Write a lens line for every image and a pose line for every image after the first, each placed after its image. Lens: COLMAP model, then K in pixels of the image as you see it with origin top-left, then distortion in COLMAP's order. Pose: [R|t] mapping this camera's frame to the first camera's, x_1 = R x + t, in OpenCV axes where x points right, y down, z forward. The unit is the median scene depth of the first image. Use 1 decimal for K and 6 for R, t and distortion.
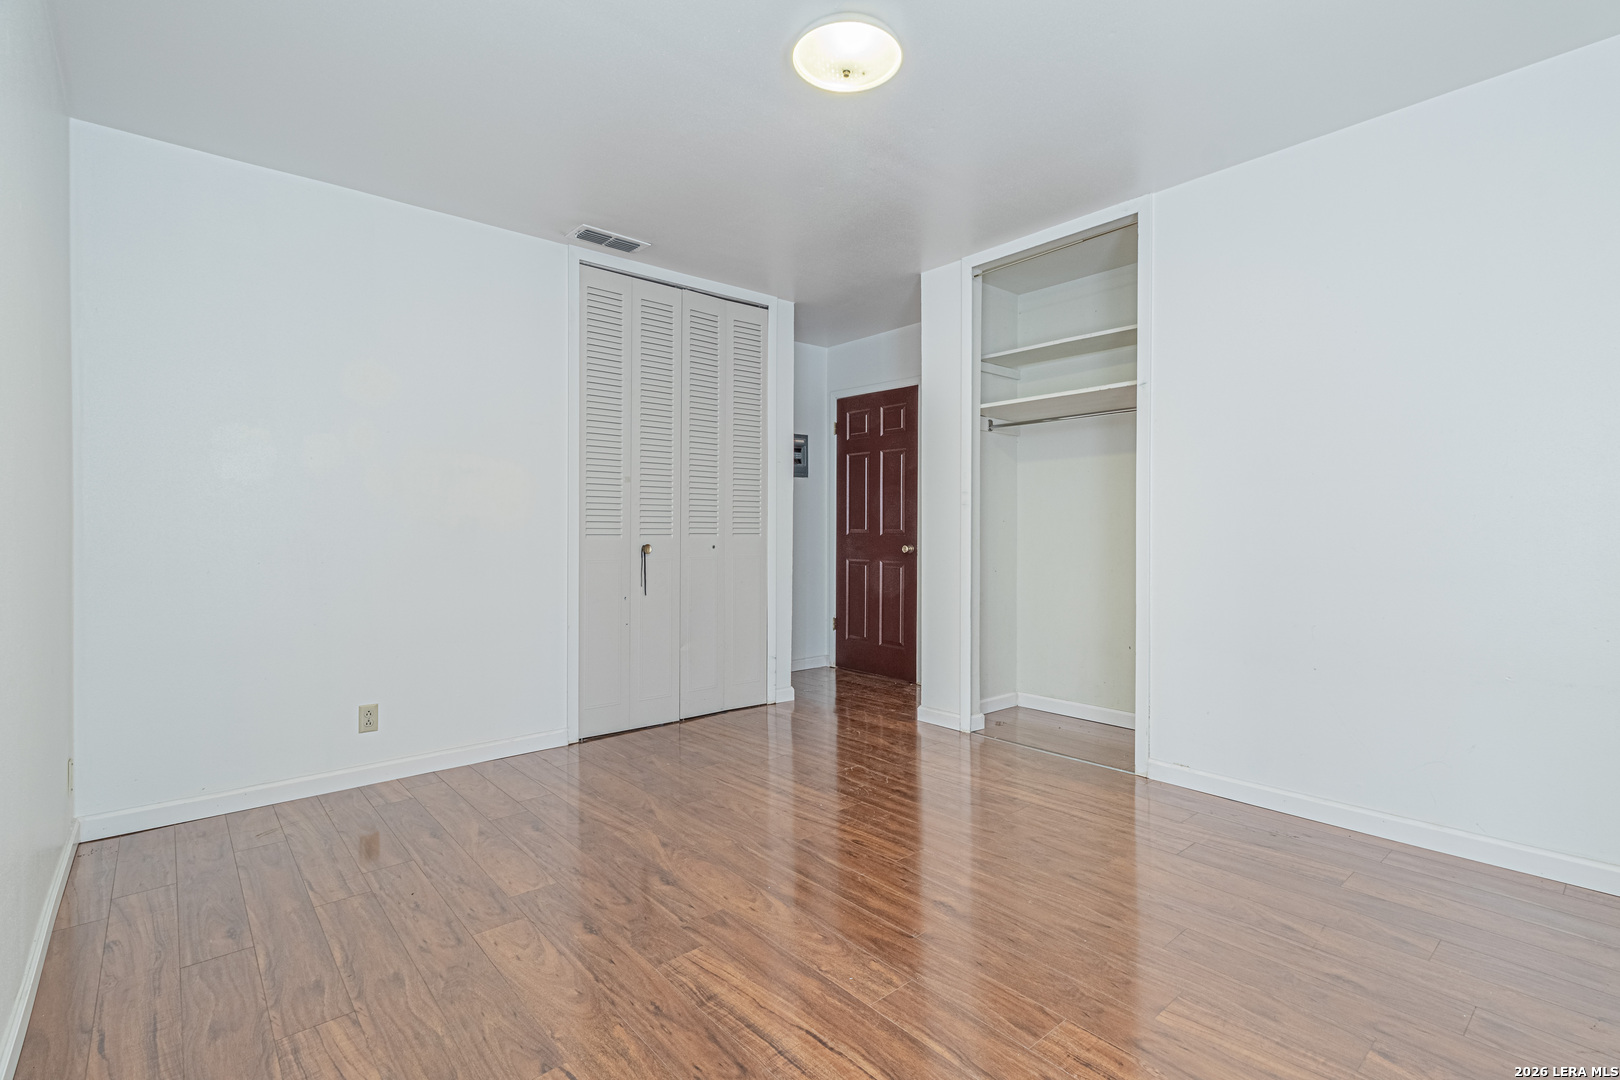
lens RADIAL K [[750.6, 0, 826.6], [0, 750.6, 531.8], [0, 0, 1]] dist [0.001311, 0.000565]
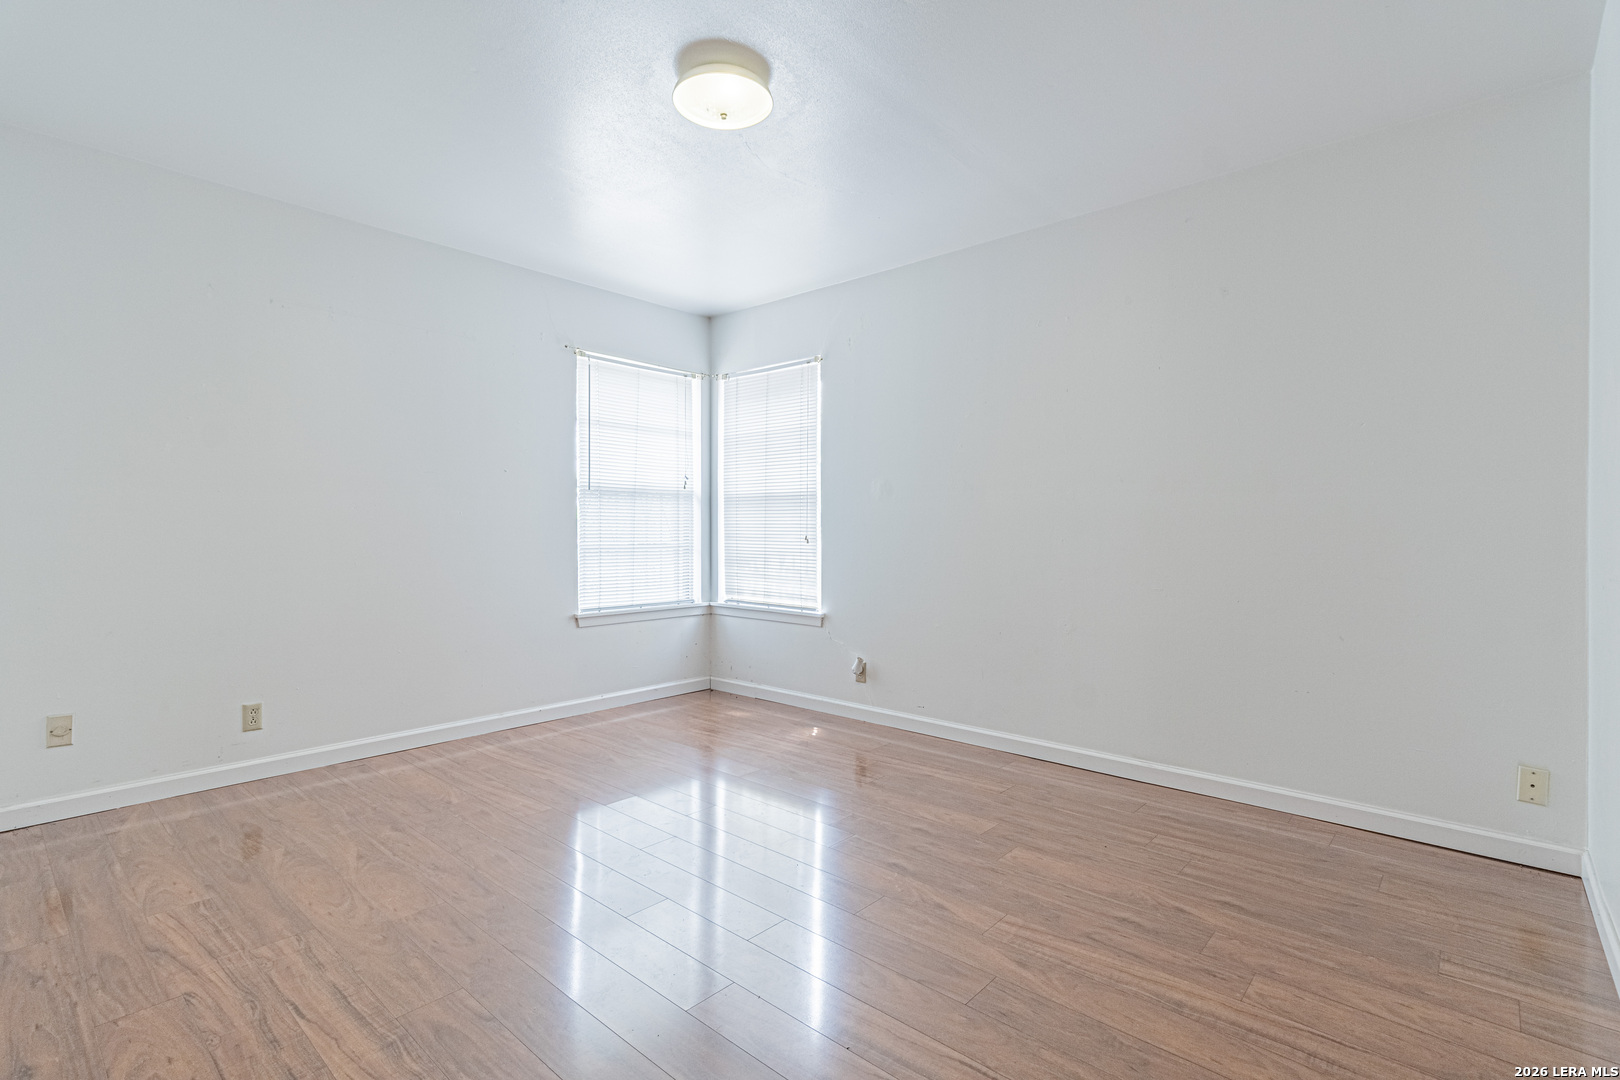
lens RADIAL K [[750.6, 0, 826.6], [0, 750.6, 531.8], [0, 0, 1]] dist [0.001311, 0.000565]
pose [[-0.991732, -0.000313, -0.128323, 0.022343], [-0.000597, 0.999997, 0.002177, -0.003013], [0.128322, 0.002236, -0.991730, 2.269603]]
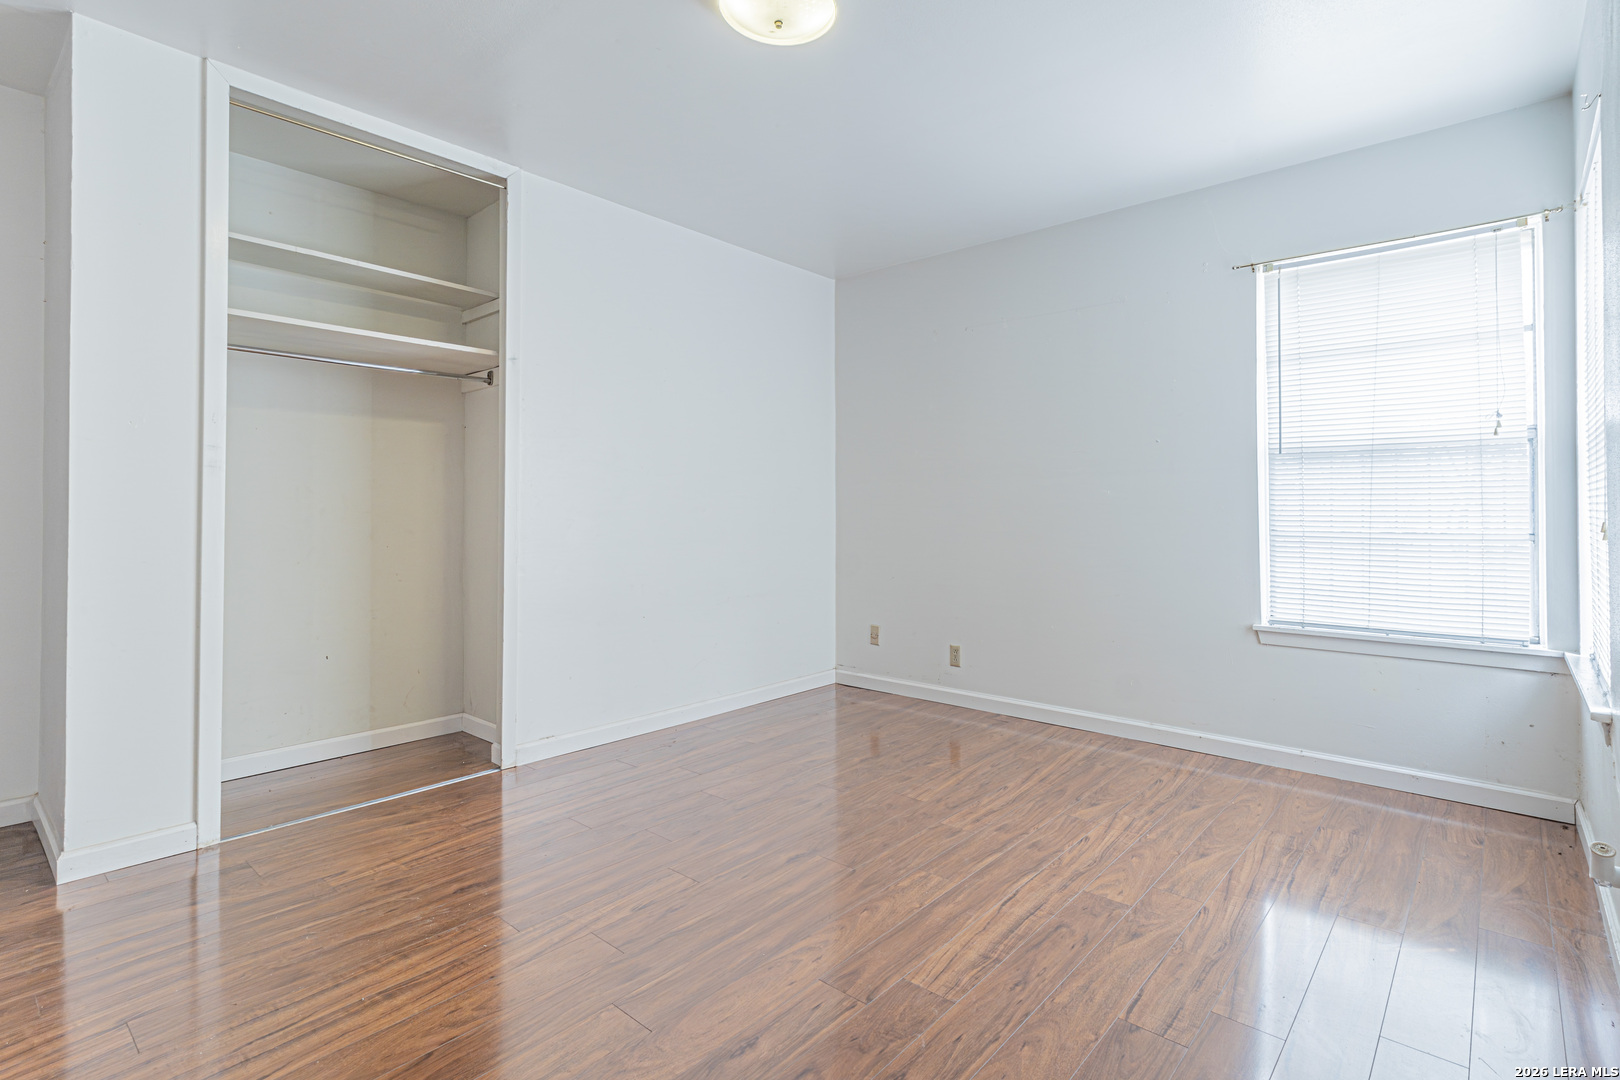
lens RADIAL K [[769.4, 0, 868.1], [0, 769.4, 501.4], [0, 0, 1]] dist [0.002836, 0.000313]
pose [[-0.155364, 0.012758, 0.987775, -1.010338], [0.002892, 0.999918, -0.012460, -0.003815], [-0.987853, 0.000920, -0.155389, 1.117676]]
